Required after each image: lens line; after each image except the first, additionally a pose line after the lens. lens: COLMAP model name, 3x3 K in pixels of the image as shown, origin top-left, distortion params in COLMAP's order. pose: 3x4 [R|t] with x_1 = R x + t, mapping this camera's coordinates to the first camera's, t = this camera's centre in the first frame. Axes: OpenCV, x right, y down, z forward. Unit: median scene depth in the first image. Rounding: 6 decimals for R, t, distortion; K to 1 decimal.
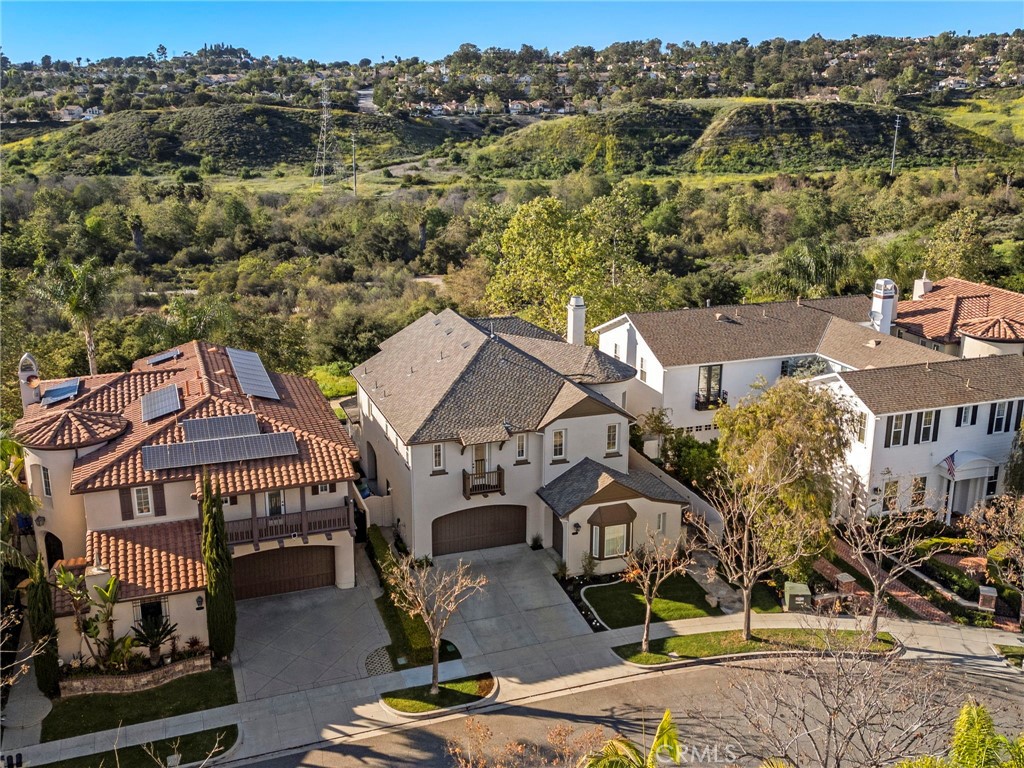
lens RADIAL K [[1032.5, 0, 515.2], [0, 1032.5, 380.8], [0, 0, 1]] dist [0.100926, -0.150325]
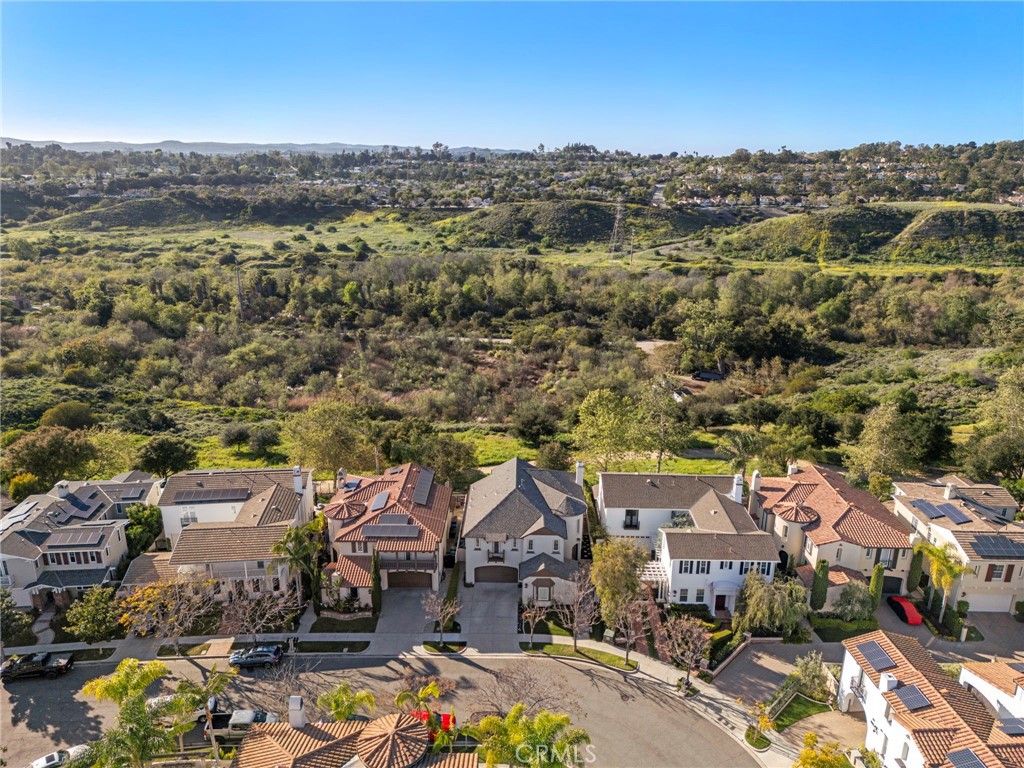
lens RADIAL K [[707.7, 0, 512.0], [0, 707.7, 384.0], [0, 0, 1]] dist [0.090712, -0.094428]
pose [[0.936890, 0.110808, -0.331601, 0.041478], [-0.102906, 0.993831, 0.041354, -0.030266], [0.334138, -0.004620, 0.942513, -0.042910]]
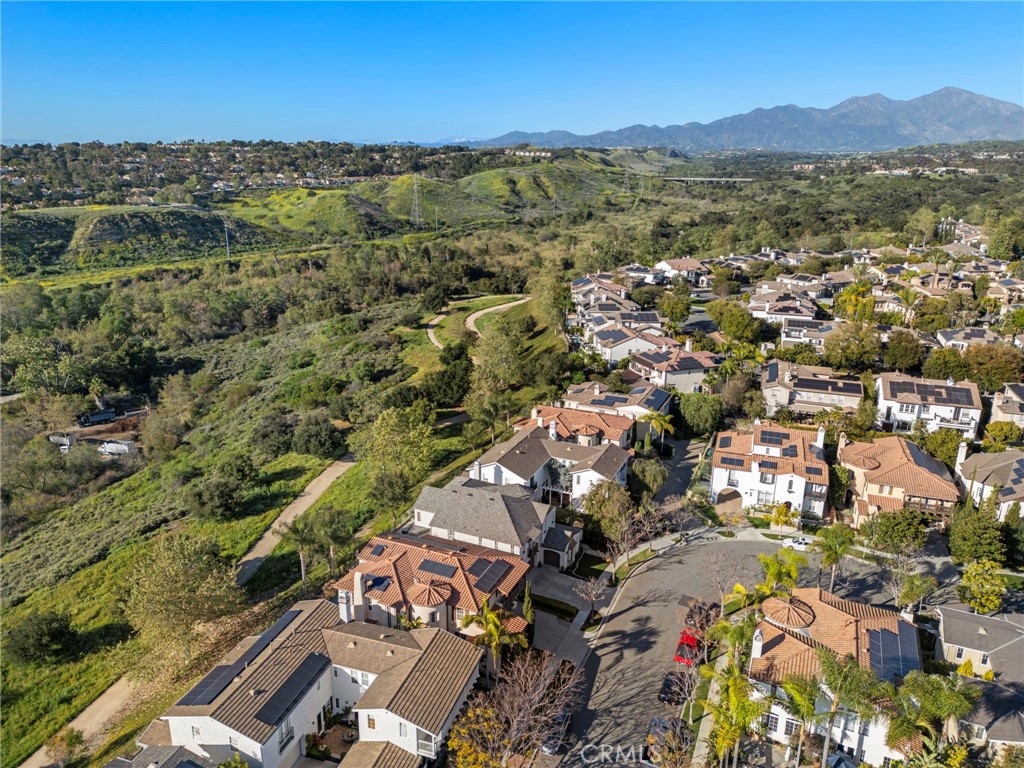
lens RADIAL K [[707.7, 0, 512.0], [0, 707.7, 384.0], [0, 0, 1]] dist [0.090712, -0.094428]
pose [[0.695287, -0.210002, 0.687368, -0.104055], [0.194995, 0.975608, 0.100823, -0.043413], [-0.691775, 0.063933, 0.719278, -0.026713]]
